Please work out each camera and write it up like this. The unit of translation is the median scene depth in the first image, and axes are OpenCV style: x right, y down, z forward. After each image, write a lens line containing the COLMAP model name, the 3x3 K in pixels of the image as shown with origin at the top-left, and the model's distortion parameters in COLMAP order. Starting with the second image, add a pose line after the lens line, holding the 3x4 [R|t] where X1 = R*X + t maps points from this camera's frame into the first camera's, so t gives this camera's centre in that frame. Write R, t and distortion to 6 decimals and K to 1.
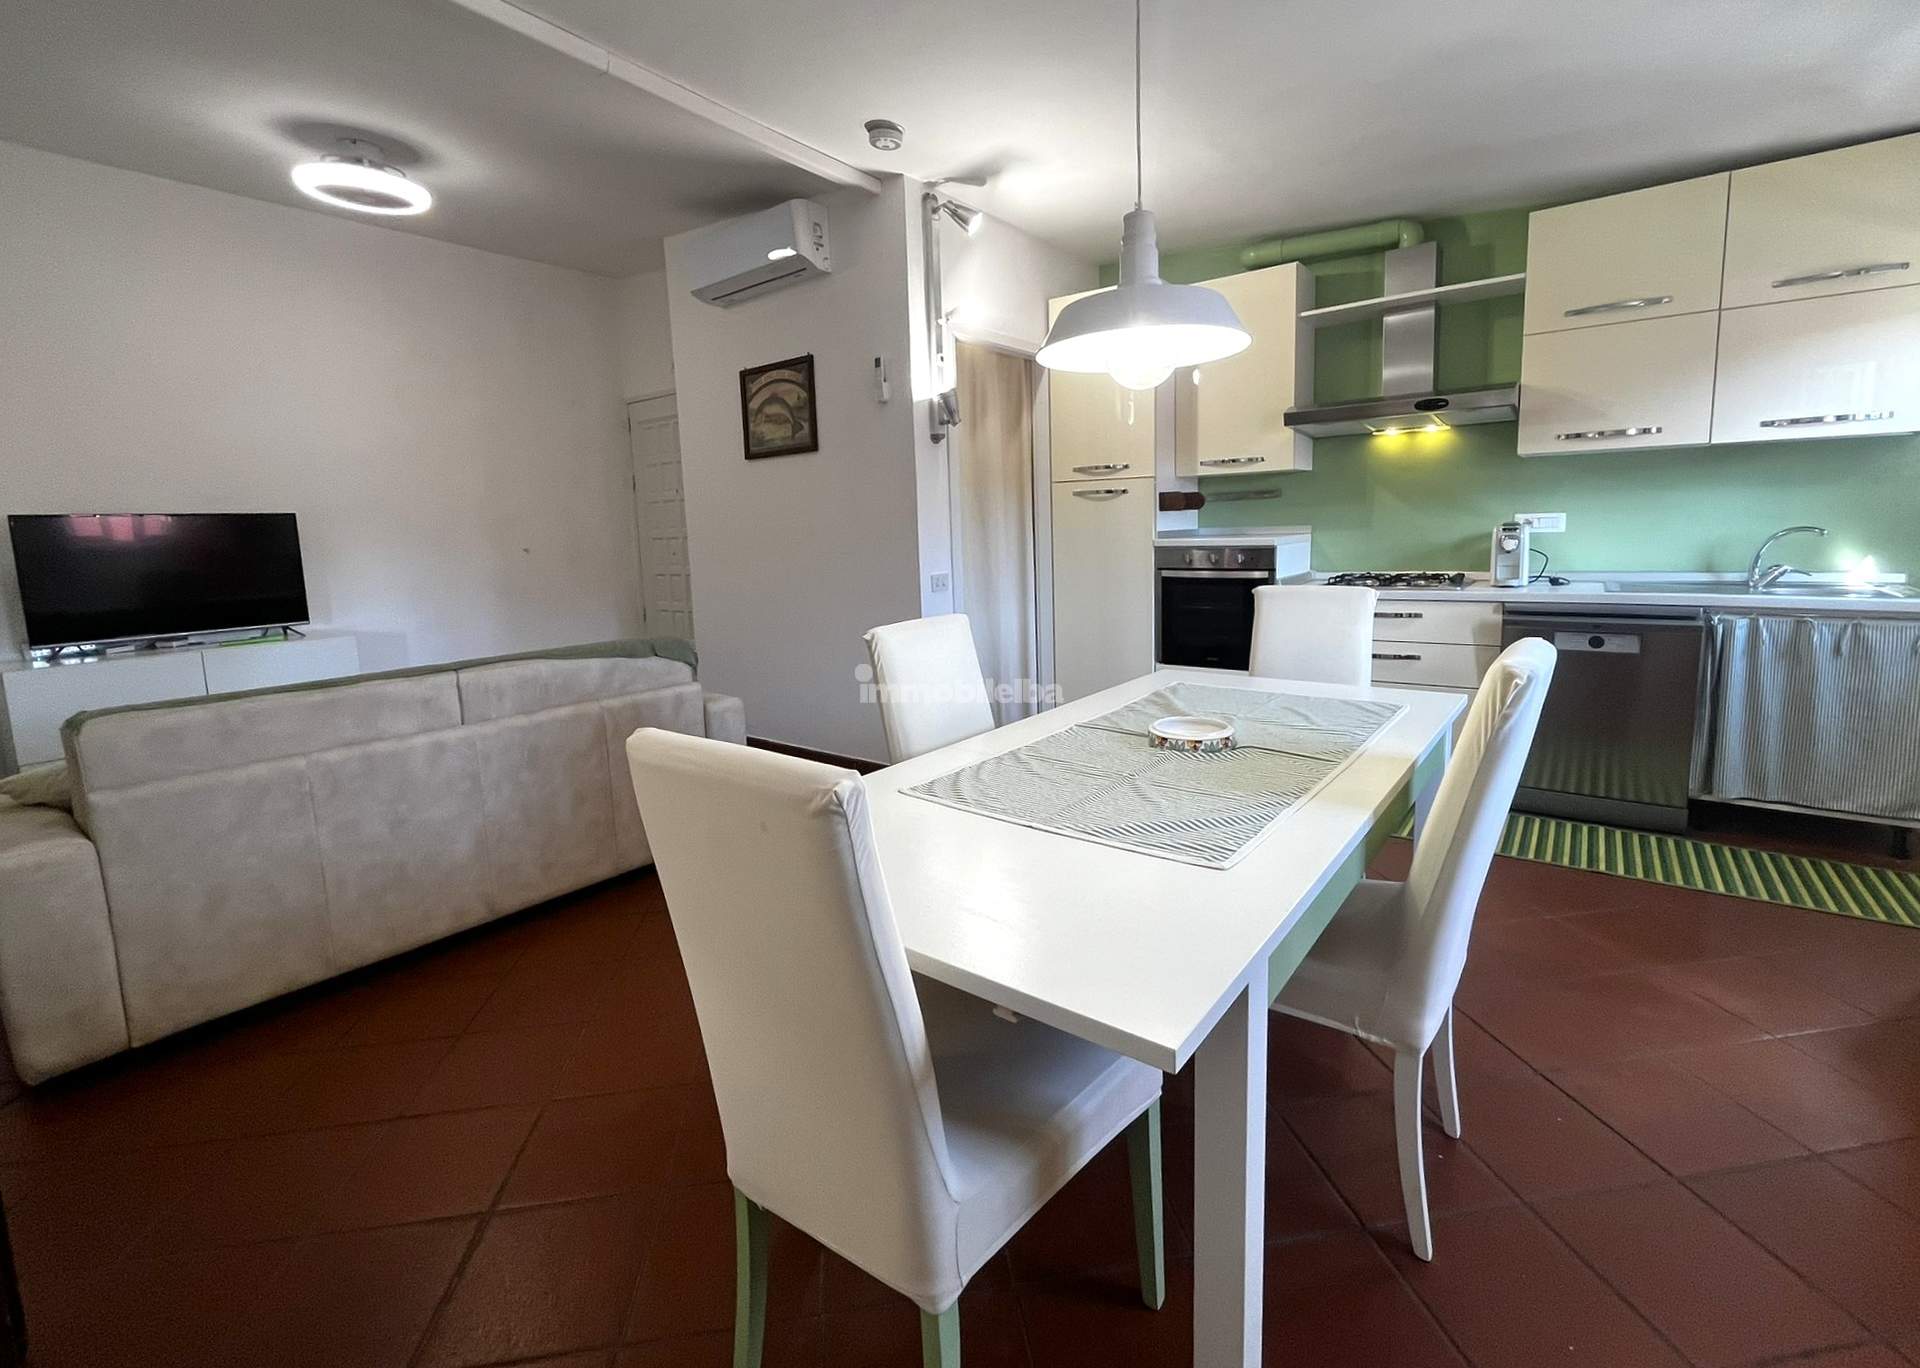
lens RADIAL K [[831.0, 0, 962.8], [0, 831.0, 627.4], [0, 0, 1]] dist [0.000022, 0.000083]
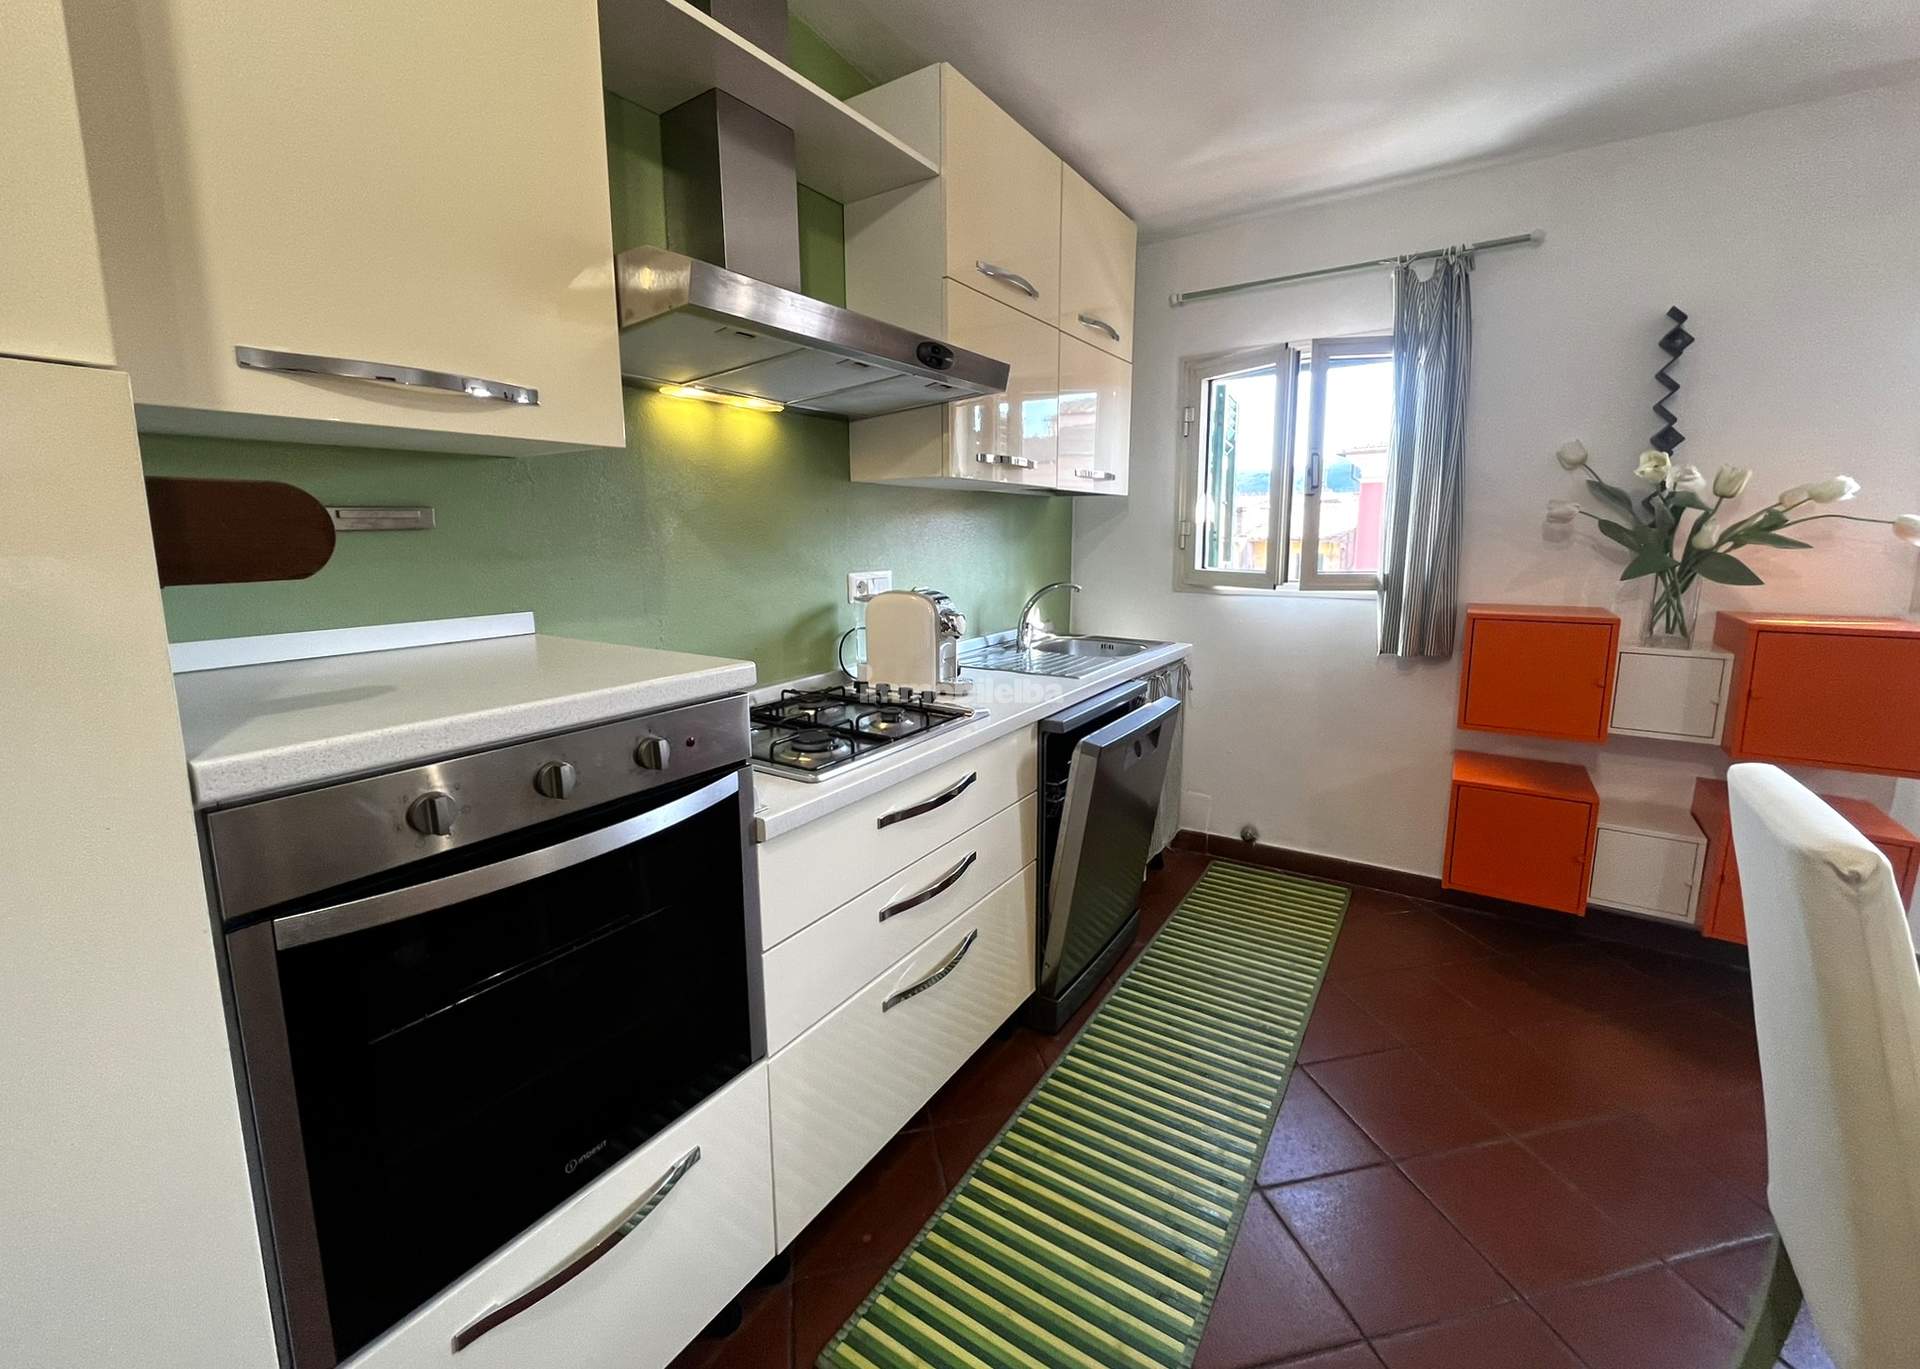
lens RADIAL K [[782.2, 0, 956.6], [0, 782.2, 649.6], [0, 0, 1]] dist [-0.000057, -0.000123]
pose [[-0.063569, -0.119057, 0.990850, 0.081304], [0.129856, 0.983431, 0.126497, -0.146614], [-0.989493, 0.136710, -0.047055, 0.976729]]
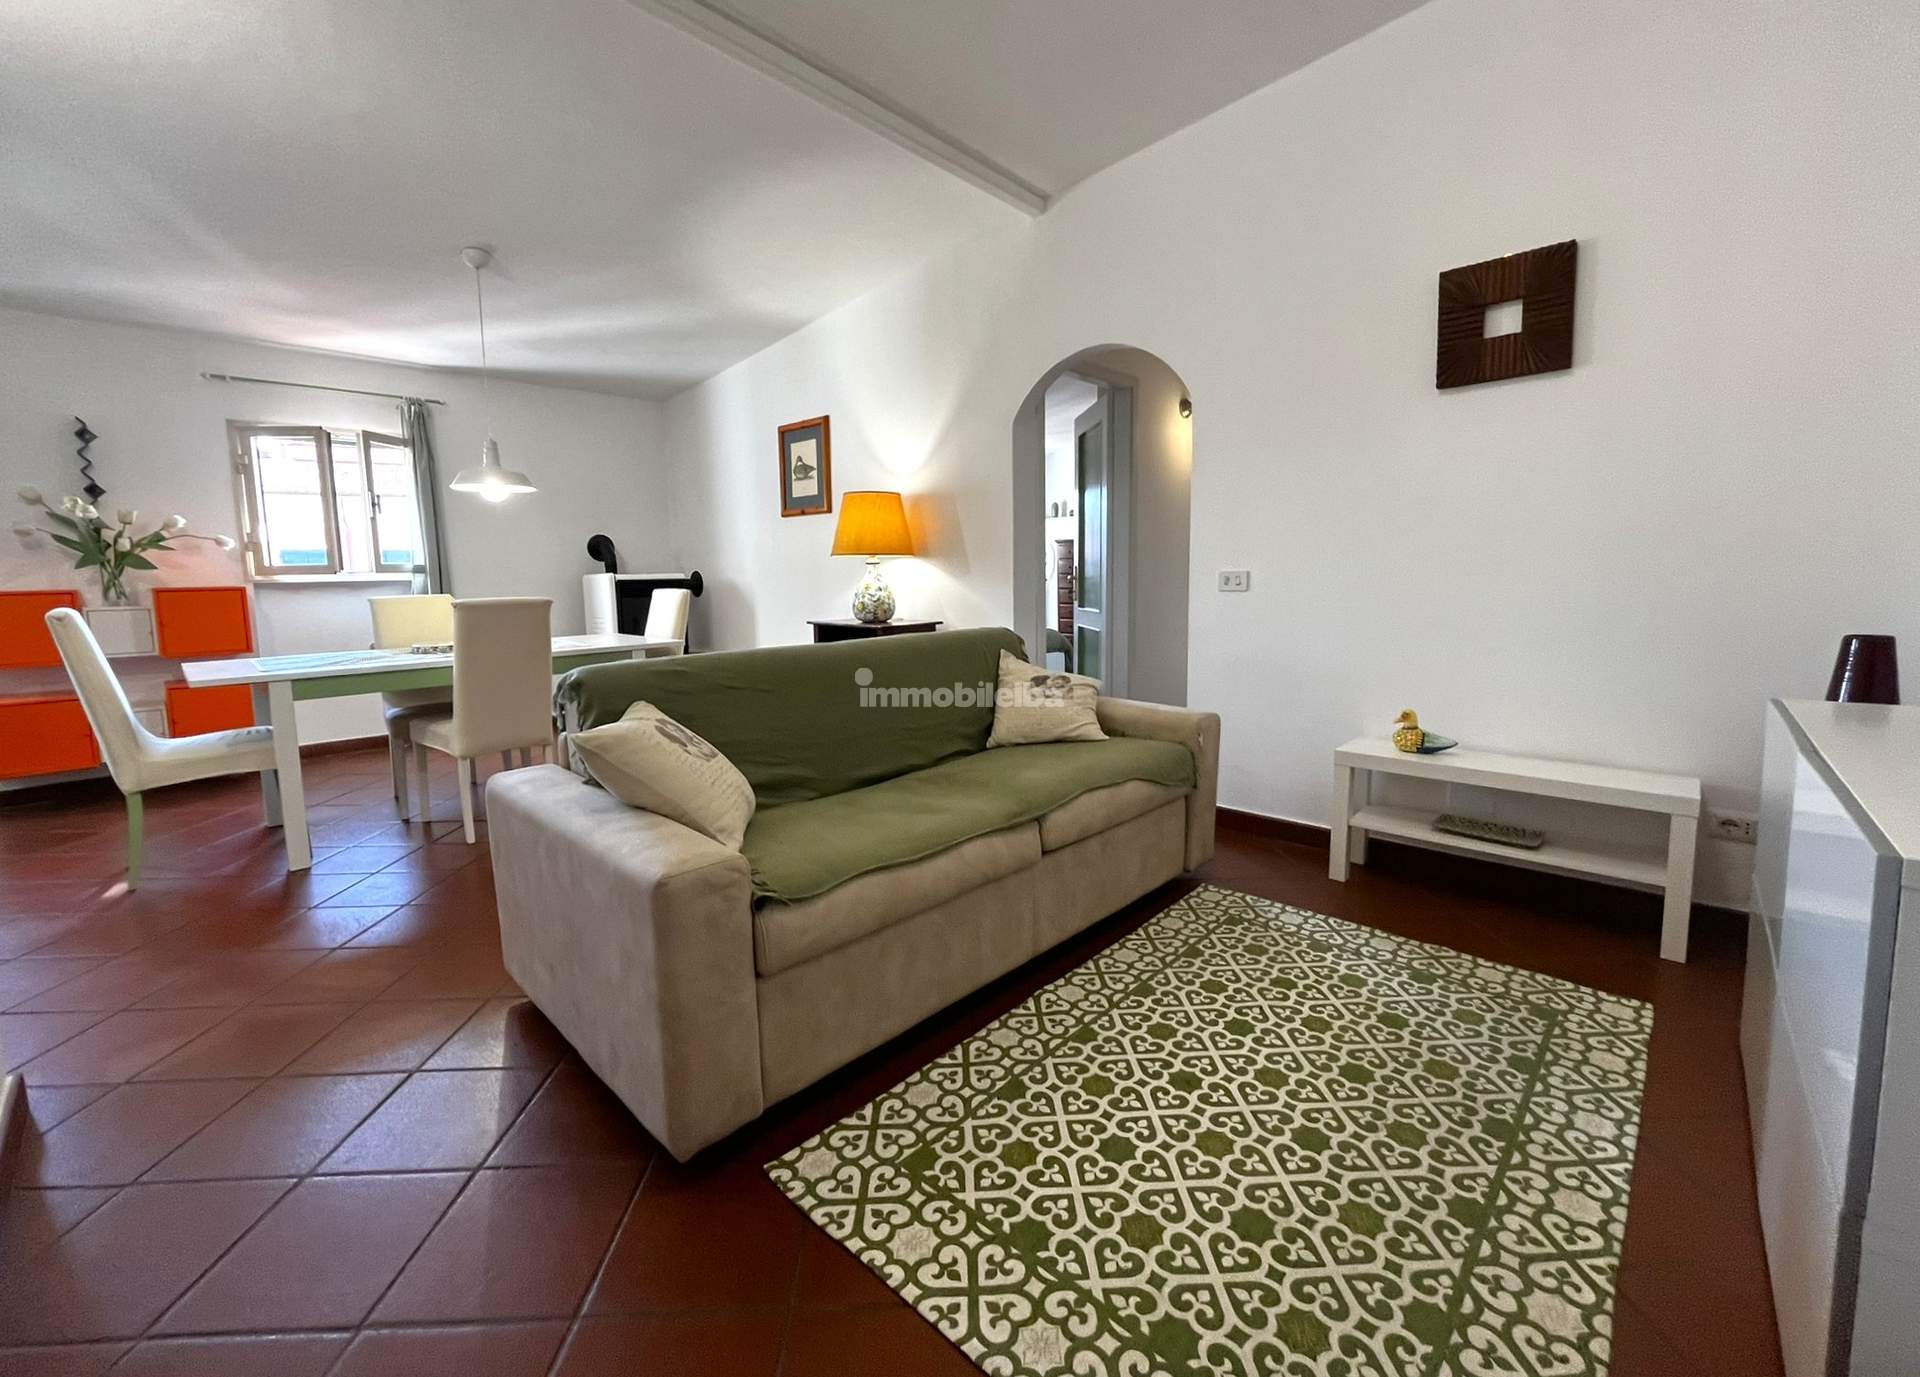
lens RADIAL K [[796.6, 0, 948.6], [0, 796.6, 659.8], [0, 0, 1]] dist [-0.001489, -0.000029]
pose [[-0.992938, 0.037892, 0.112418, -0.603260], [0.062635, 0.972221, 0.225529, -0.106445], [-0.100749, 0.230977, -0.967729, 1.364851]]
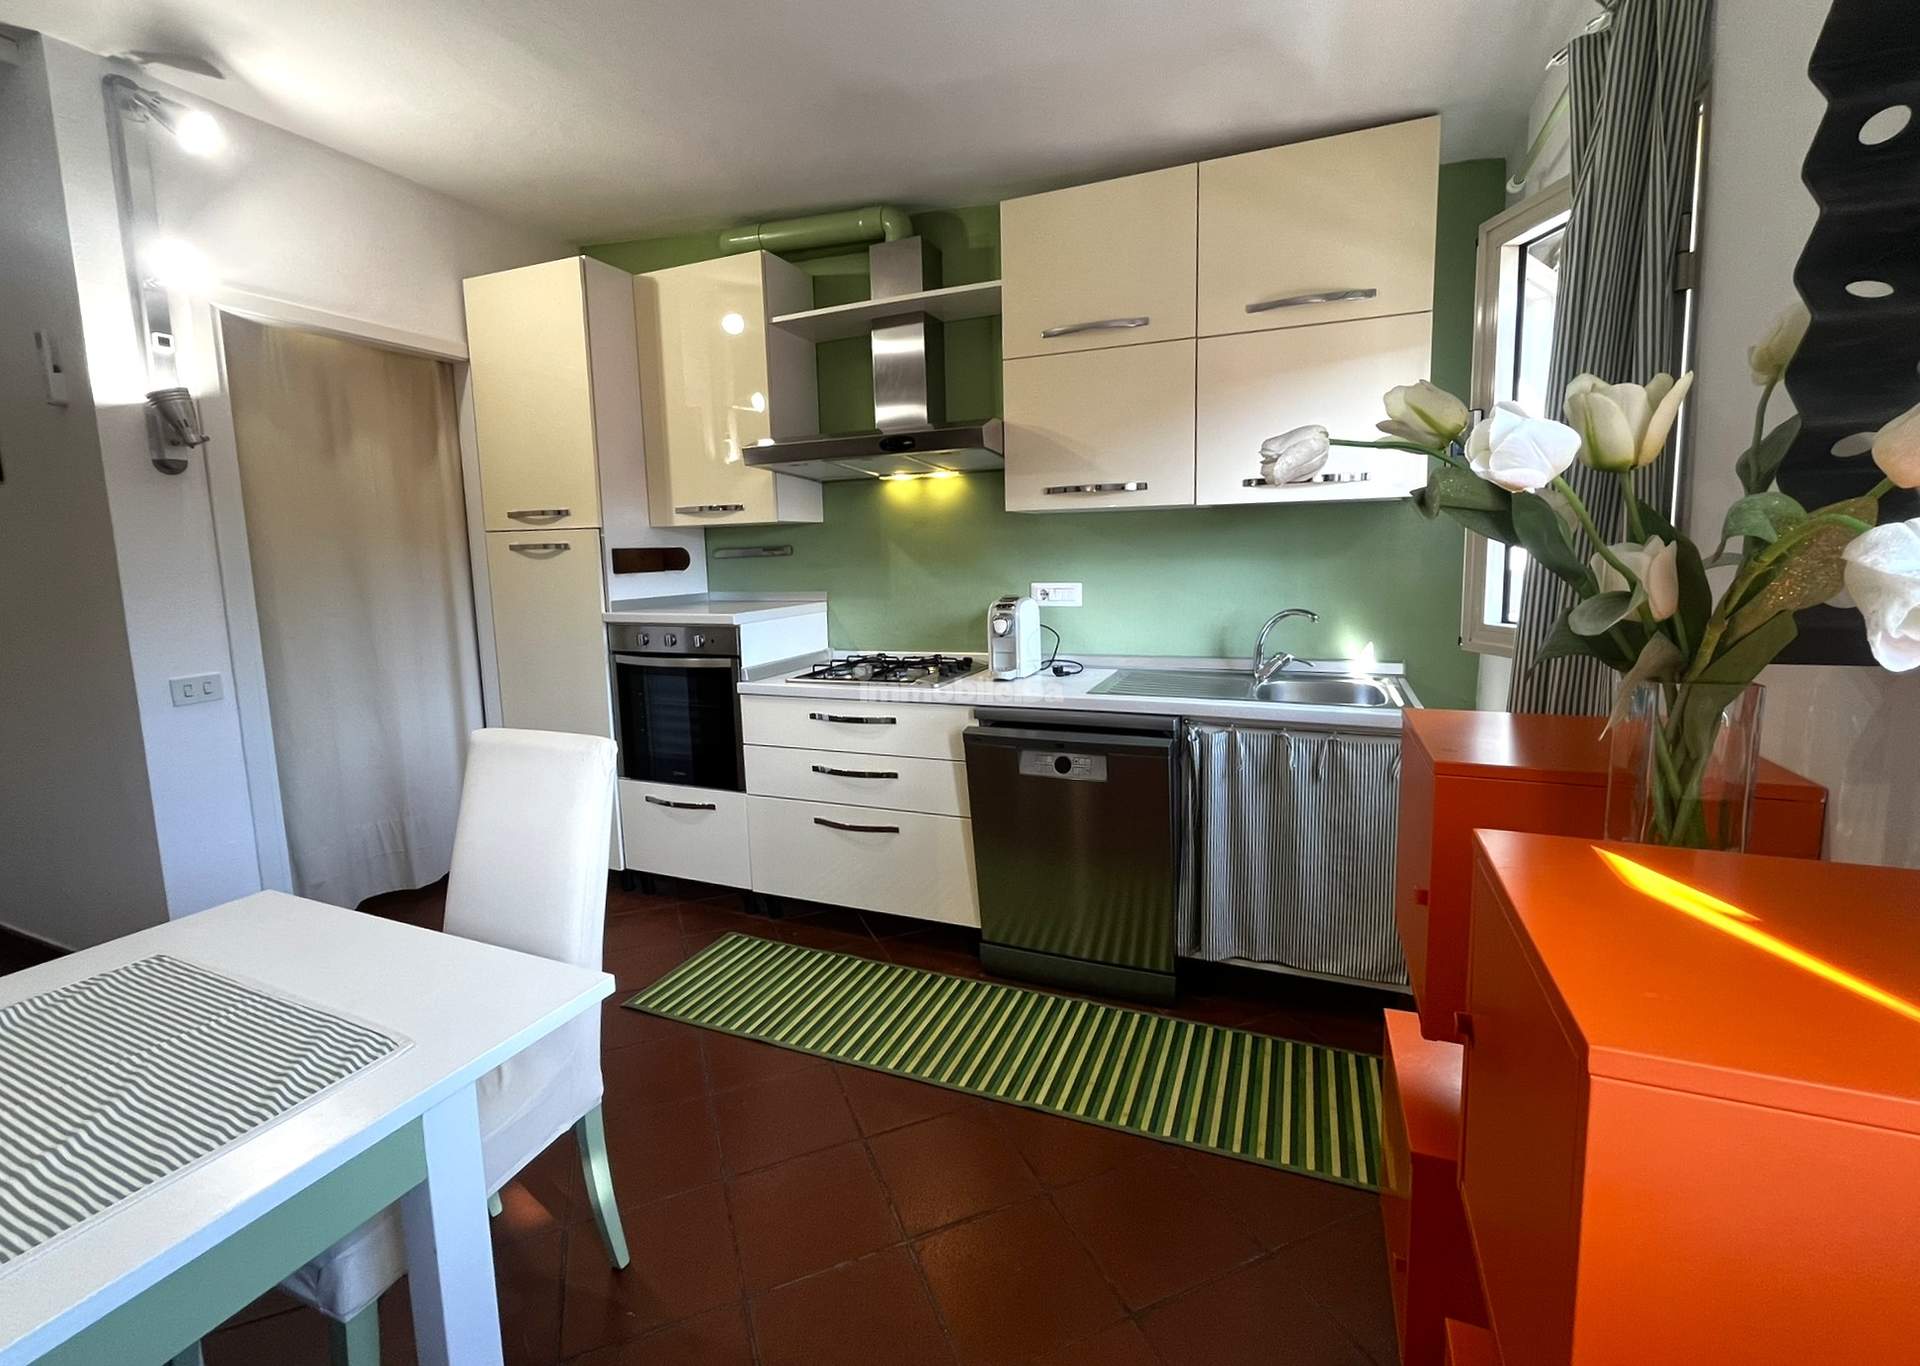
lens RADIAL K [[824.5, 0, 959.4], [0, 824.5, 642.5], [0, 0, 1]] dist [0.000035, 0.000641]
pose [[0.969006, -0.019979, 0.246229, 0.405558], [0.023972, 0.999625, -0.013226, -0.071041], [-0.245872, 0.018719, 0.969121, 0.245362]]
